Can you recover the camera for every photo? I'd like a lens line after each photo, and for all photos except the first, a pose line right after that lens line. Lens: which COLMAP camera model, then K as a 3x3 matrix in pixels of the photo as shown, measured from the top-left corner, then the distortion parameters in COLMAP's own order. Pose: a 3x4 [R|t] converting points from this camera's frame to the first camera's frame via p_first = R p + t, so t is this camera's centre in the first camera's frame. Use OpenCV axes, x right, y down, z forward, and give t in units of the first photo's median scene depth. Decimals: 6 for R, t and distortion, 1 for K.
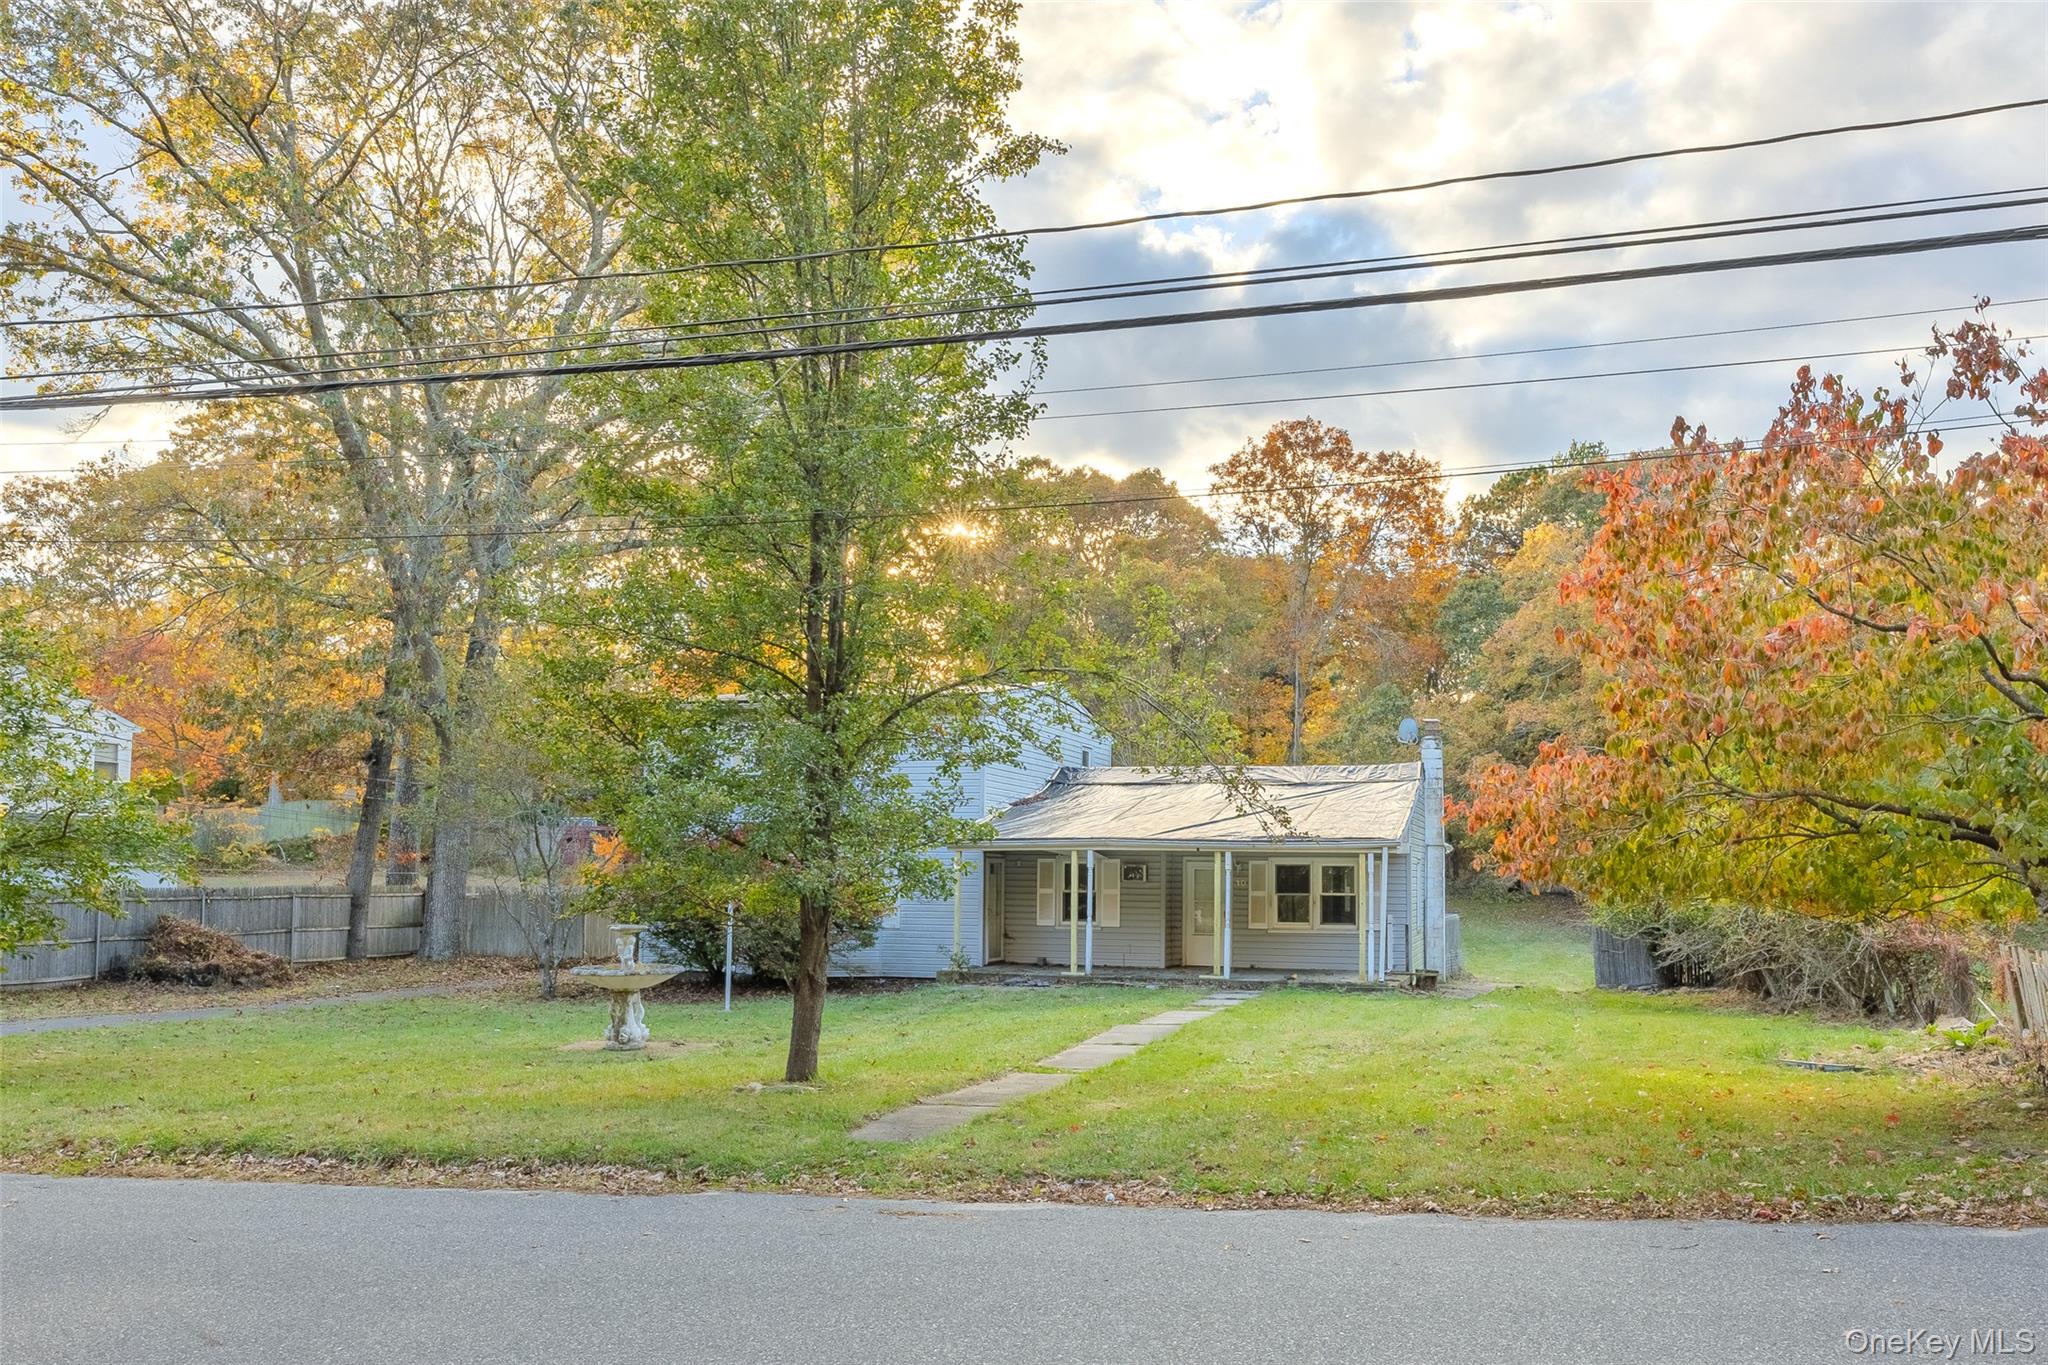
lens RADIAL K [[1808.0, 0, 1024.7], [0, 1808.0, 688.0], [0, 0, 1]] dist [-0.008831, -0.000128]
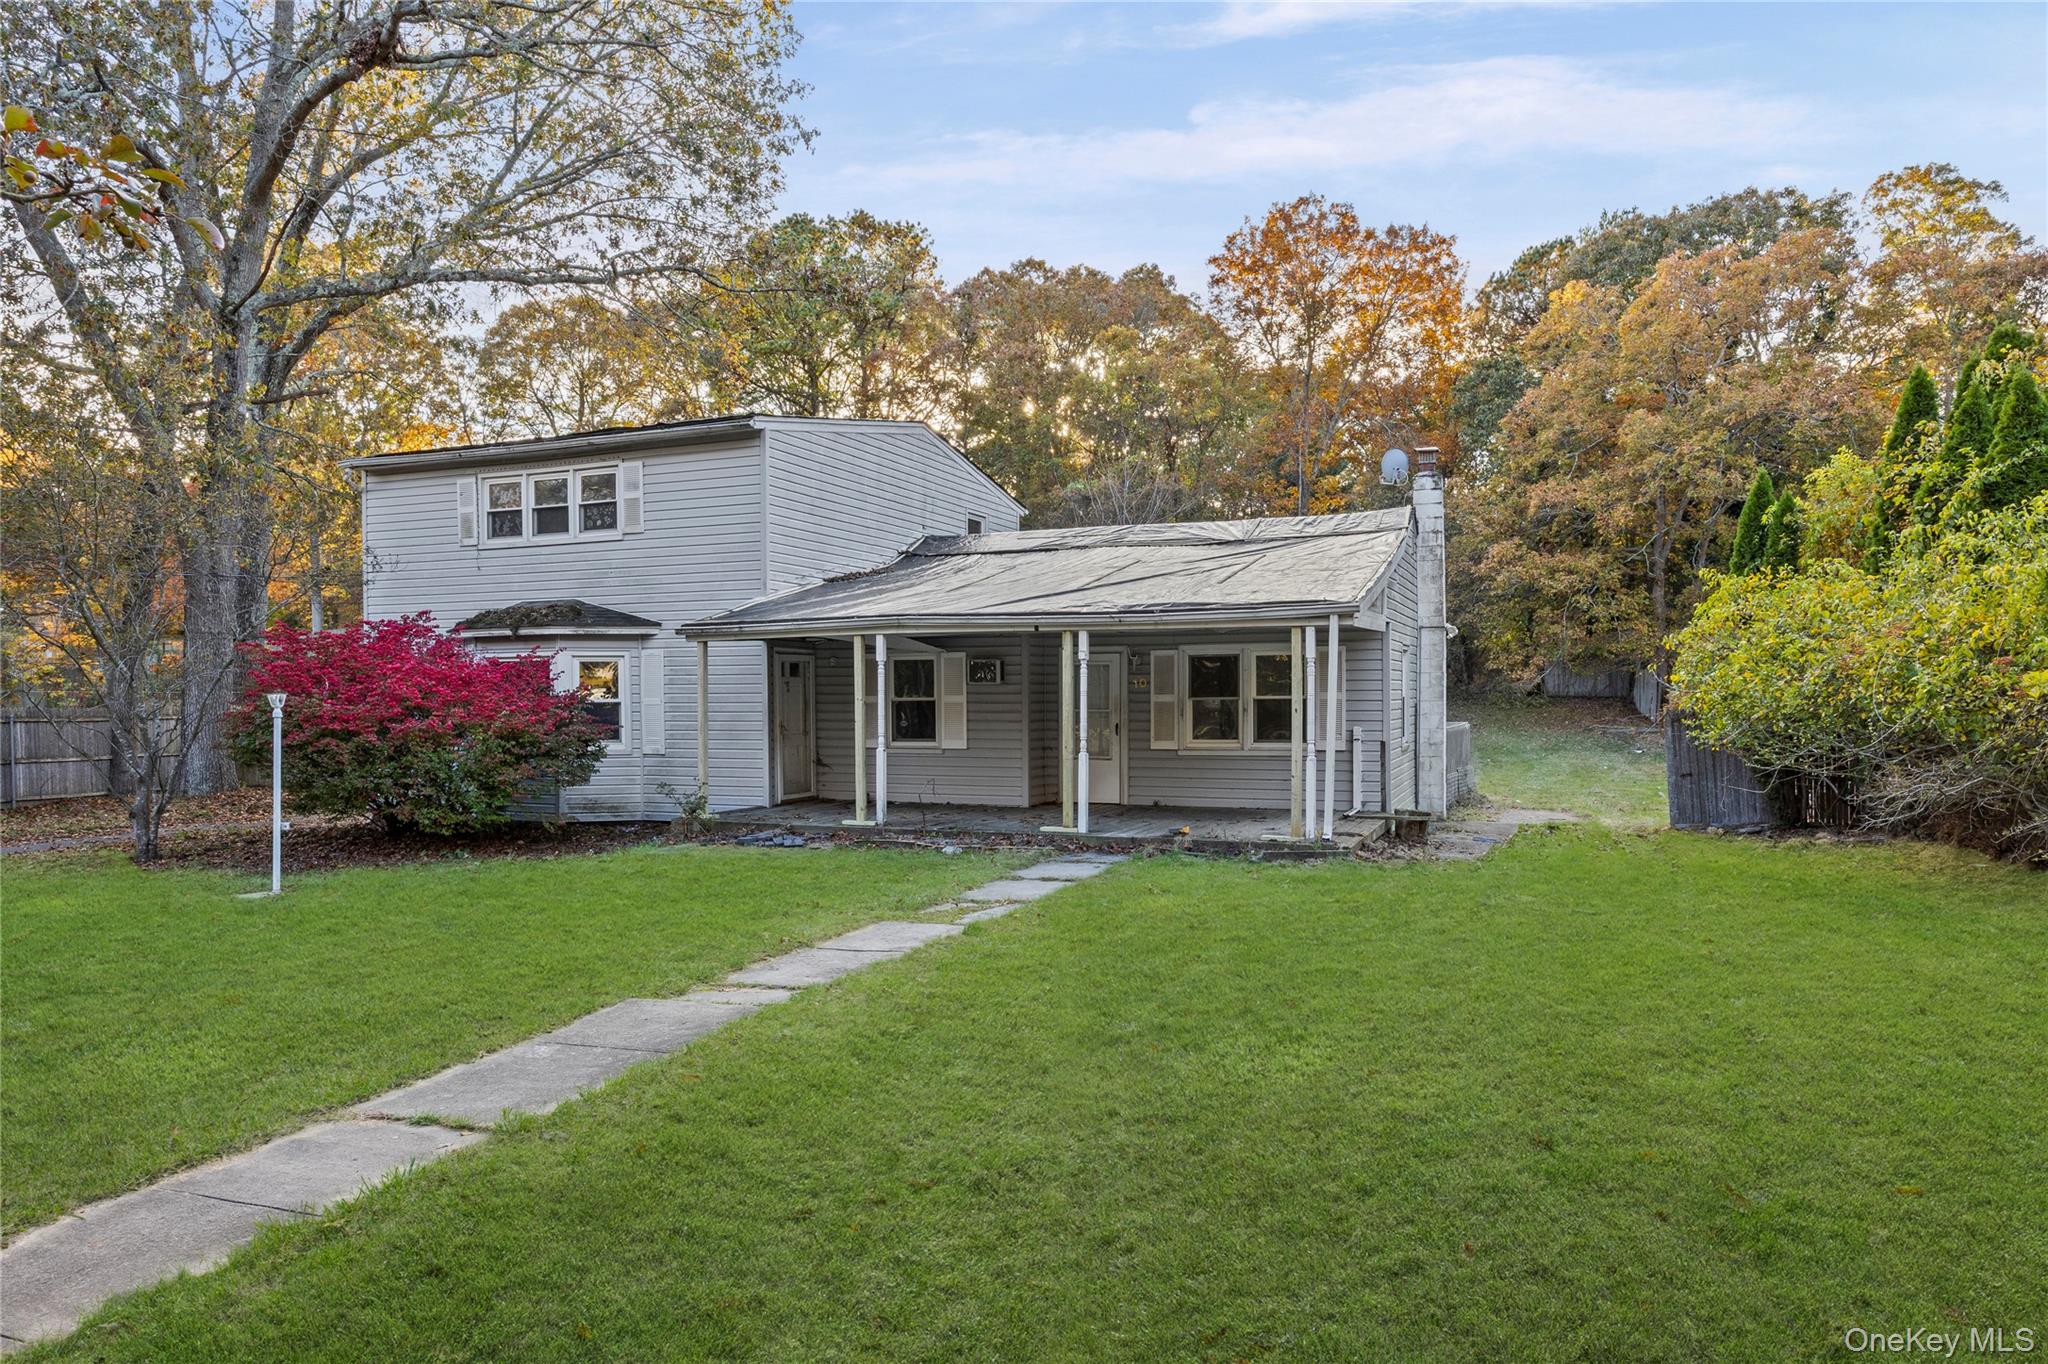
lens RADIAL K [[1361.9, 0, 1027.8], [0, 1361.9, 683.7], [0, 0, 1]] dist [0.000795, 0.000275]
pose [[0.996212, -0.016685, -0.085338, 0.115340], [0.024770, 0.995208, 0.094586, 0.055145], [0.083351, -0.096342, 0.991852, 0.458783]]
